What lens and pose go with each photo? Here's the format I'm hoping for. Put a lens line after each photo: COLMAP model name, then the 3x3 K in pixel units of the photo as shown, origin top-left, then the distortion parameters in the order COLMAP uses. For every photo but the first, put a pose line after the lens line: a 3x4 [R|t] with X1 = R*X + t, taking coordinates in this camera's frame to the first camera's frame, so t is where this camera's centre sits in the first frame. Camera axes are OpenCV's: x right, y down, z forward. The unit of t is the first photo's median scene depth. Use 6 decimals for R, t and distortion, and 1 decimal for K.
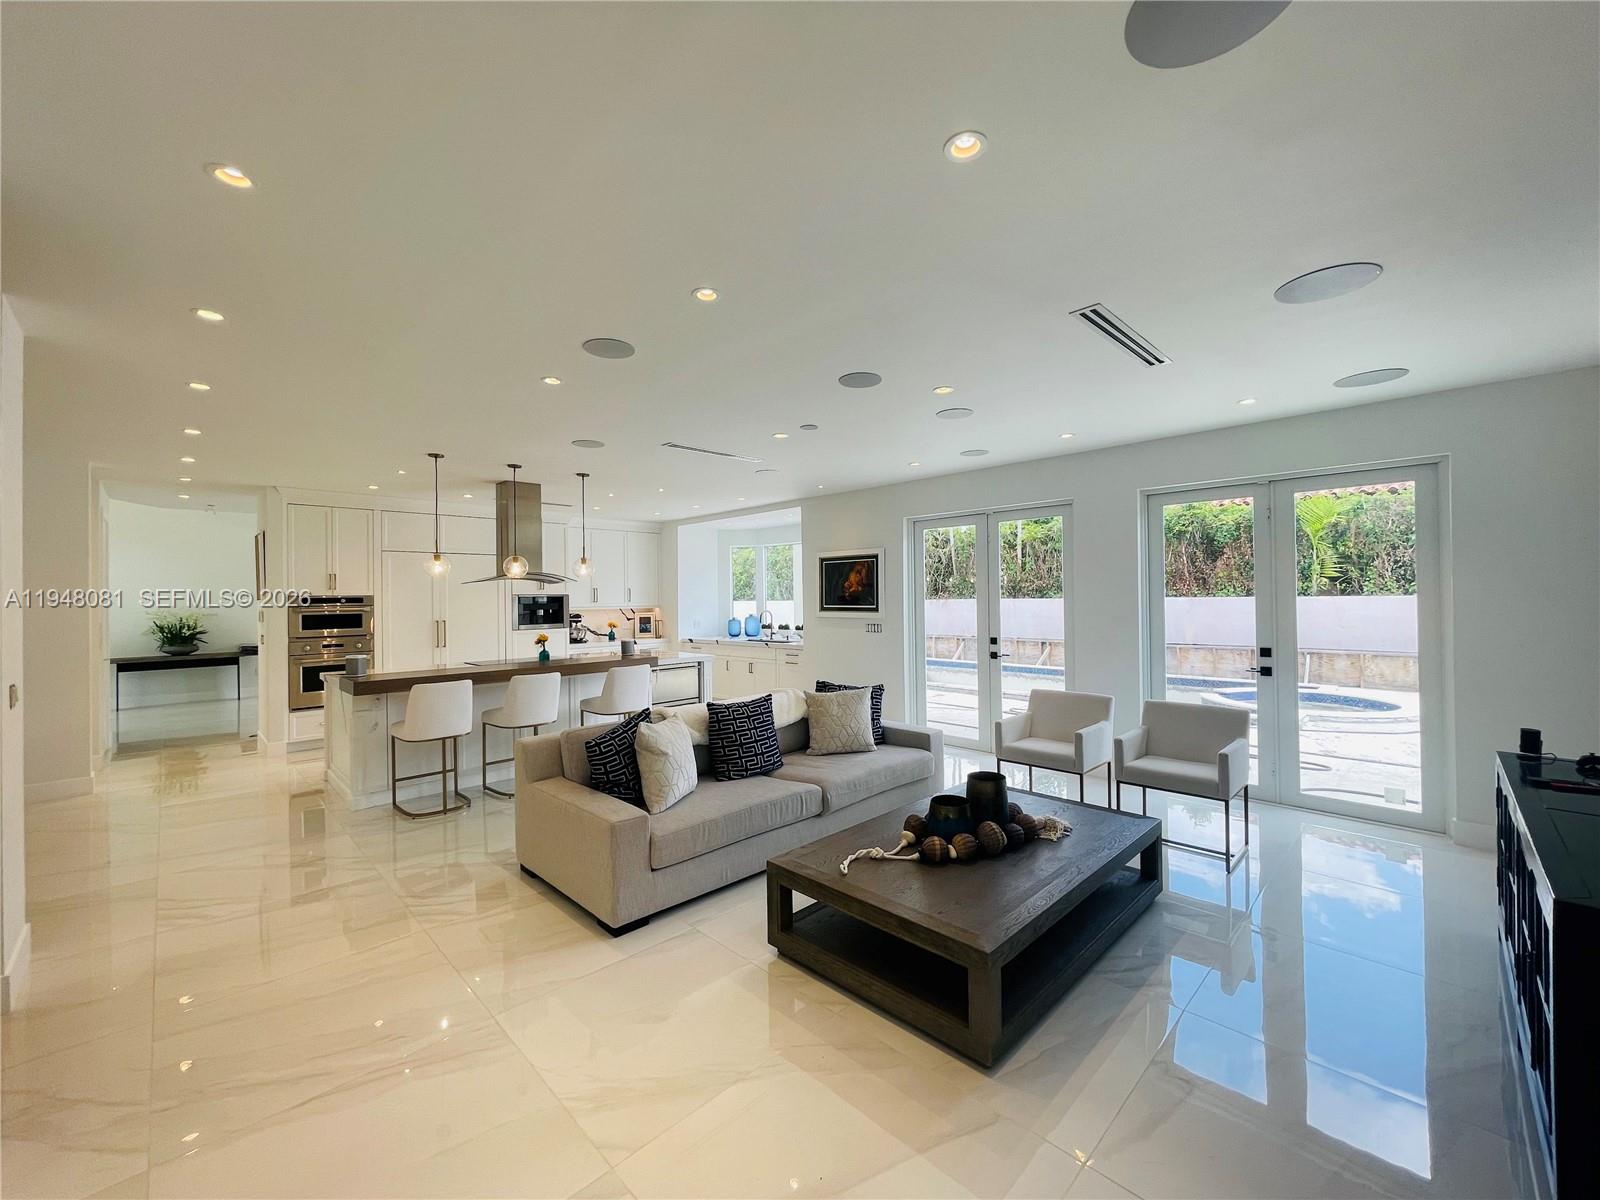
lens RADIAL K [[646.5, 0, 797.9], [0, 646.5, 597.1], [0, 0, 1]] dist [-0.001099, -0.000642]
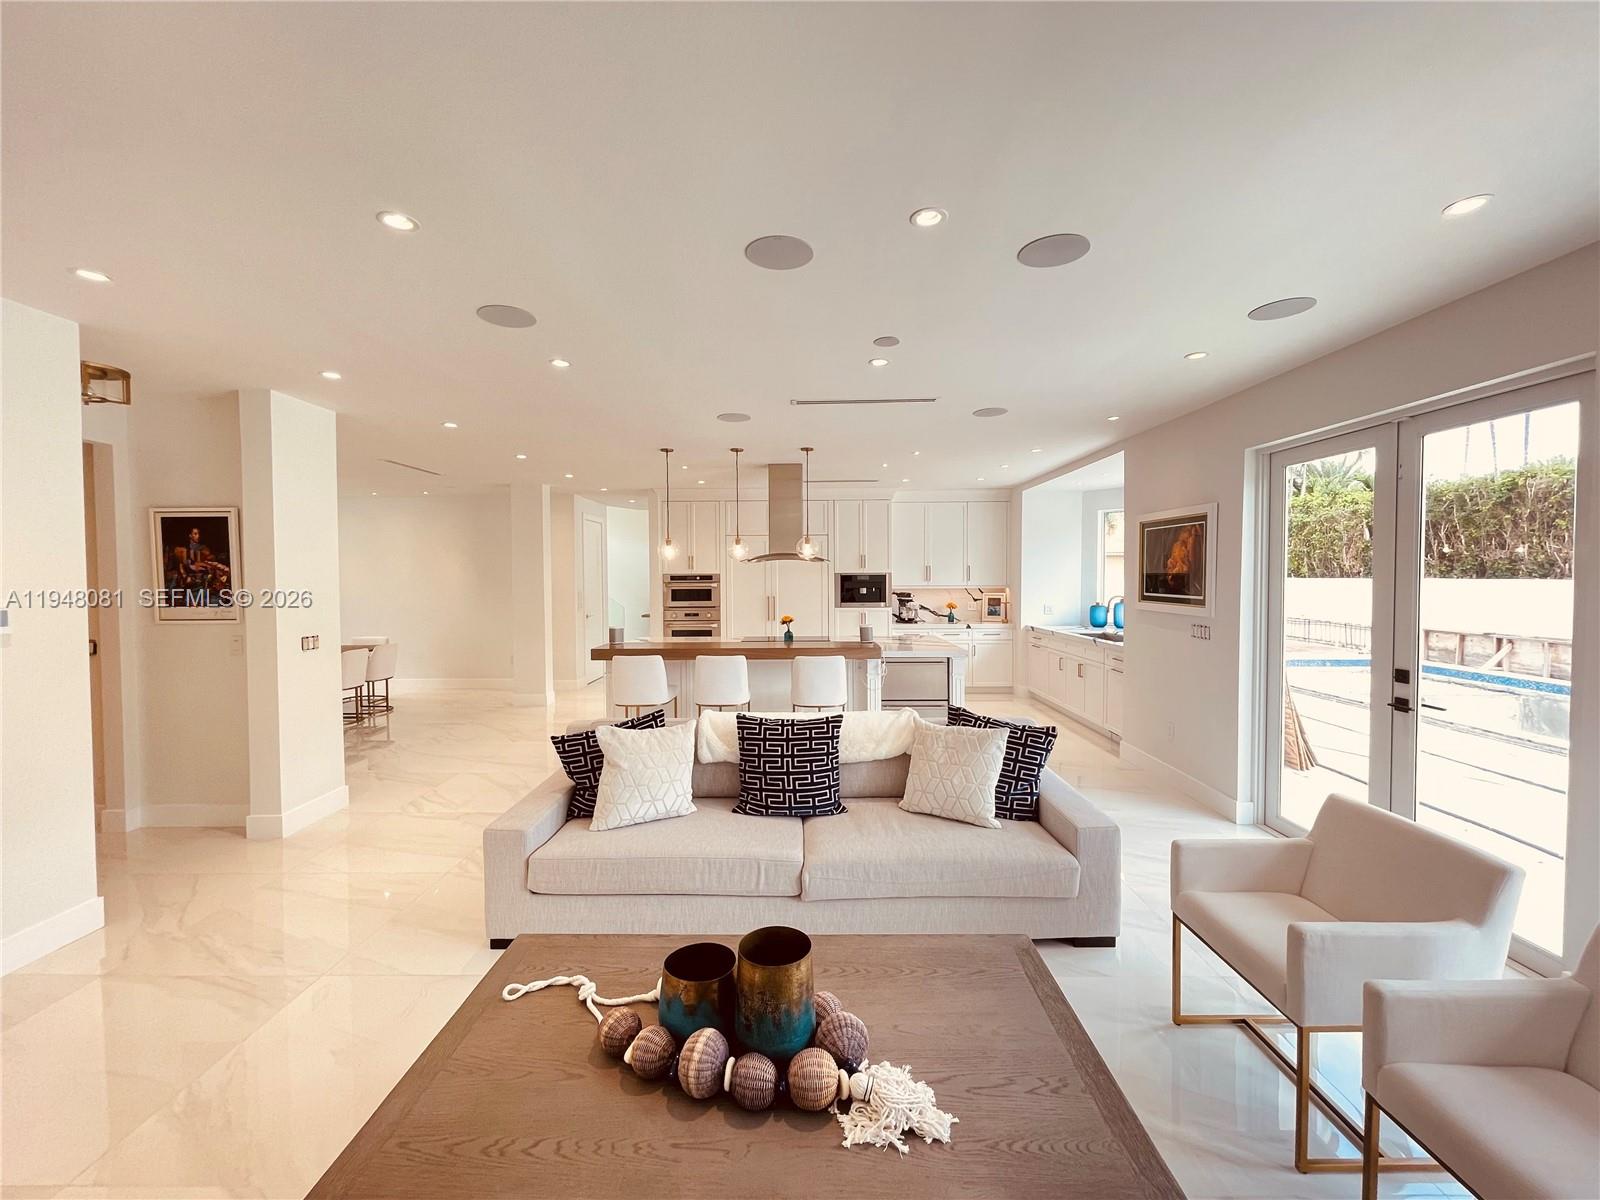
lens RADIAL K [[646.5, 0, 801.1], [0, 646.5, 596.7], [0, 0, 1]] dist [-0.001099, -0.000642]
pose [[0.705677, 0.032698, -0.707779, 0.359748], [-0.002077, 0.999026, 0.044083, -0.016496], [0.708531, -0.029638, 0.705057, 0.348664]]
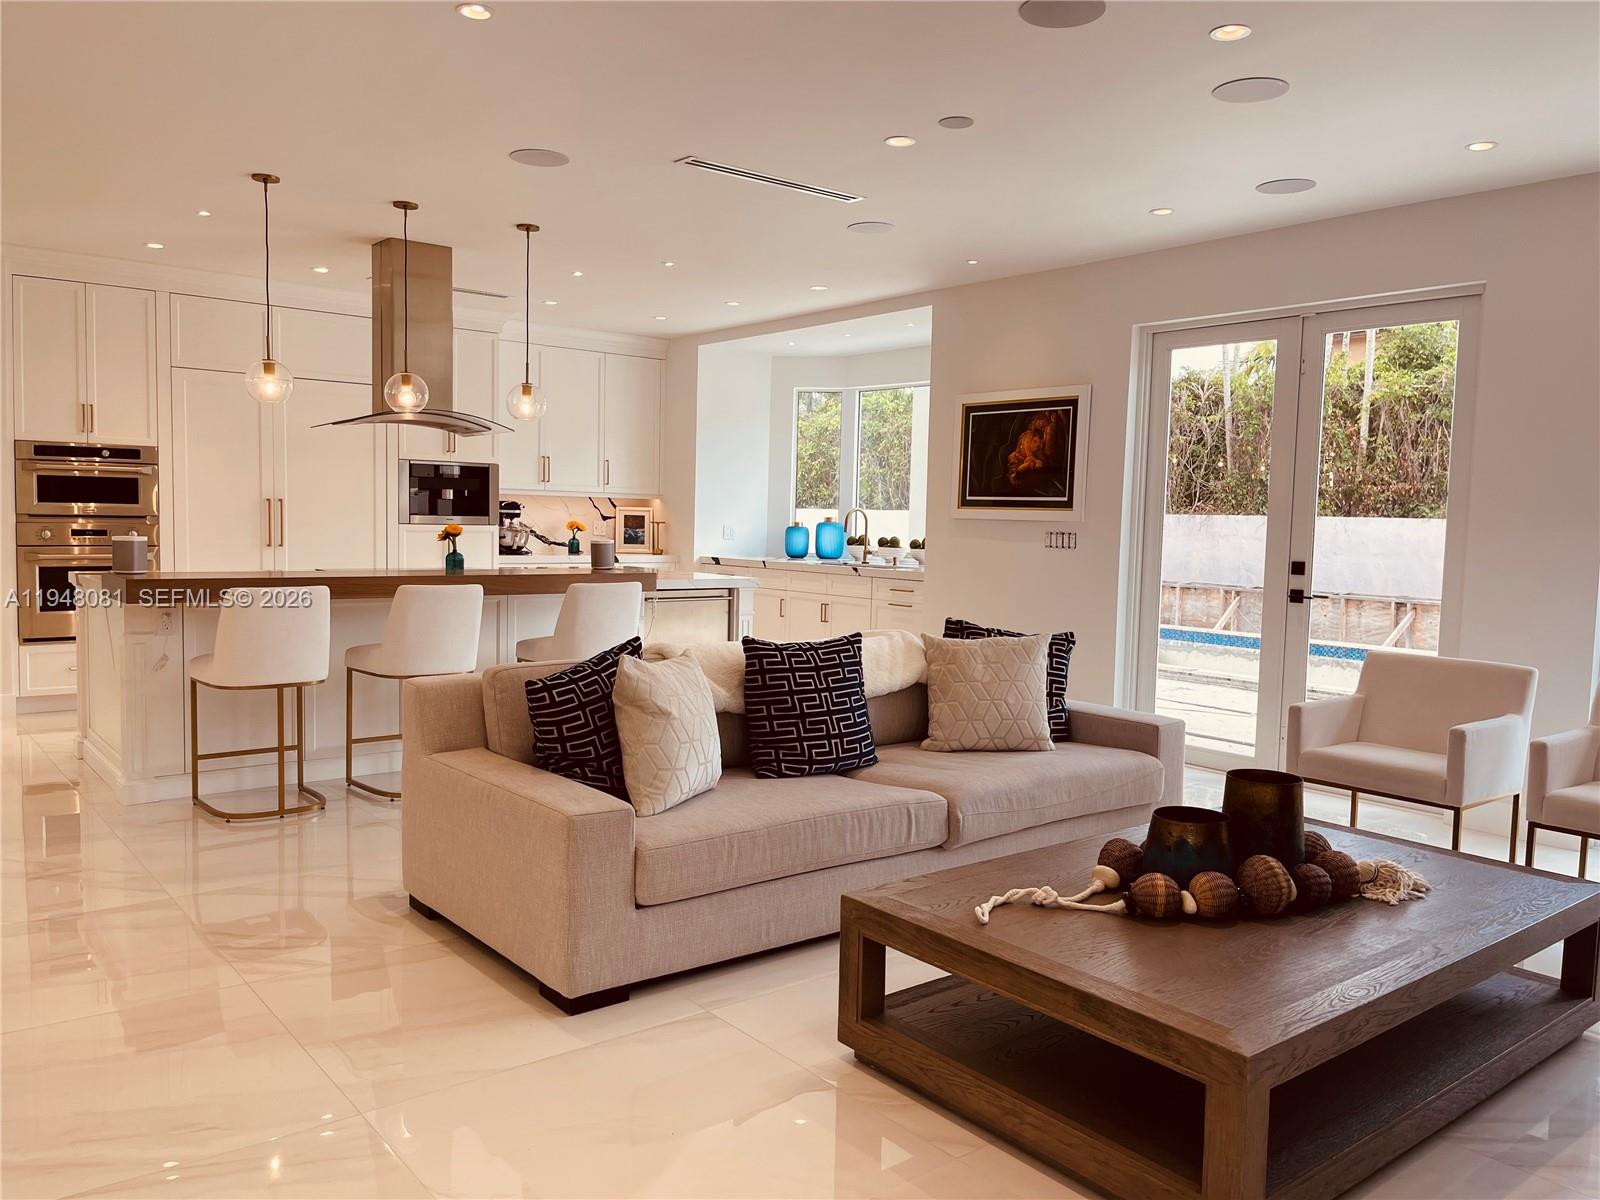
lens RADIAL K [[1212.0, 0, 793.0], [0, 1212.0, 608.6], [0, 0, 1]] dist [0.042955, -0.021486]
pose [[0.994098, 0.044523, -0.098928, 0.001150], [-0.036647, 0.996117, 0.080045, 0.040564], [0.102108, -0.075948, 0.991870, -0.008115]]
